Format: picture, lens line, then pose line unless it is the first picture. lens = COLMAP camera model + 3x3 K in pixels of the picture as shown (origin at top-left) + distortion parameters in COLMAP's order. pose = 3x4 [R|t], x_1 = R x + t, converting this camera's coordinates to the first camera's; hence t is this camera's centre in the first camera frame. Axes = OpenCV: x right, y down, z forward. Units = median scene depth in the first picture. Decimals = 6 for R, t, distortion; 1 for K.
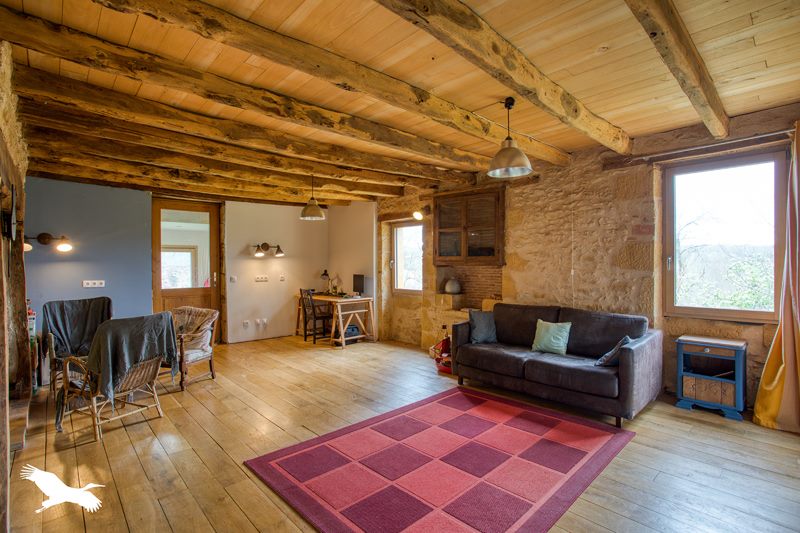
lens RADIAL K [[384.9, 0, 402.0], [0, 384.9, 266.2], [0, 0, 1]] dist [-0.048310, 0.001147]
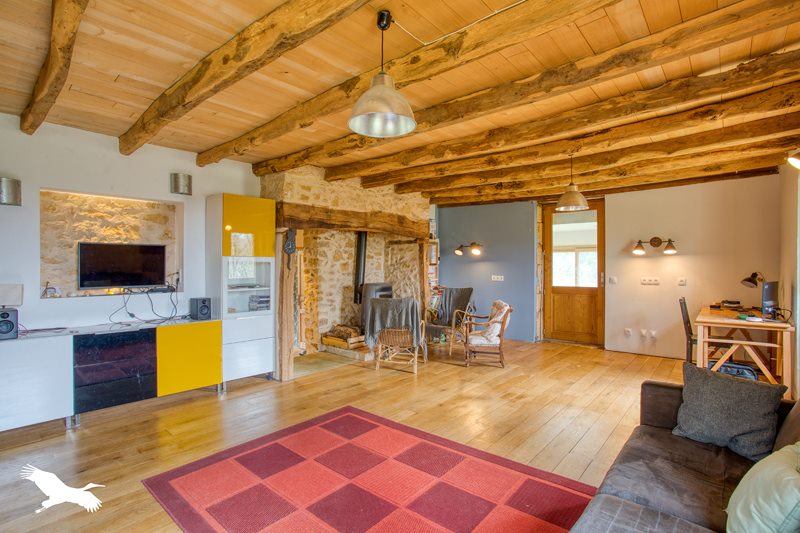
lens RADIAL K [[384.9, 0, 402.0], [0, 384.9, 266.2], [0, 0, 1]] dist [-0.048310, 0.001147]
pose [[0.112276, 0.008039, -0.993645, 0.575975], [-0.003541, 0.999964, 0.007690, -0.006122], [0.993671, 0.002655, 0.112300, 0.589775]]
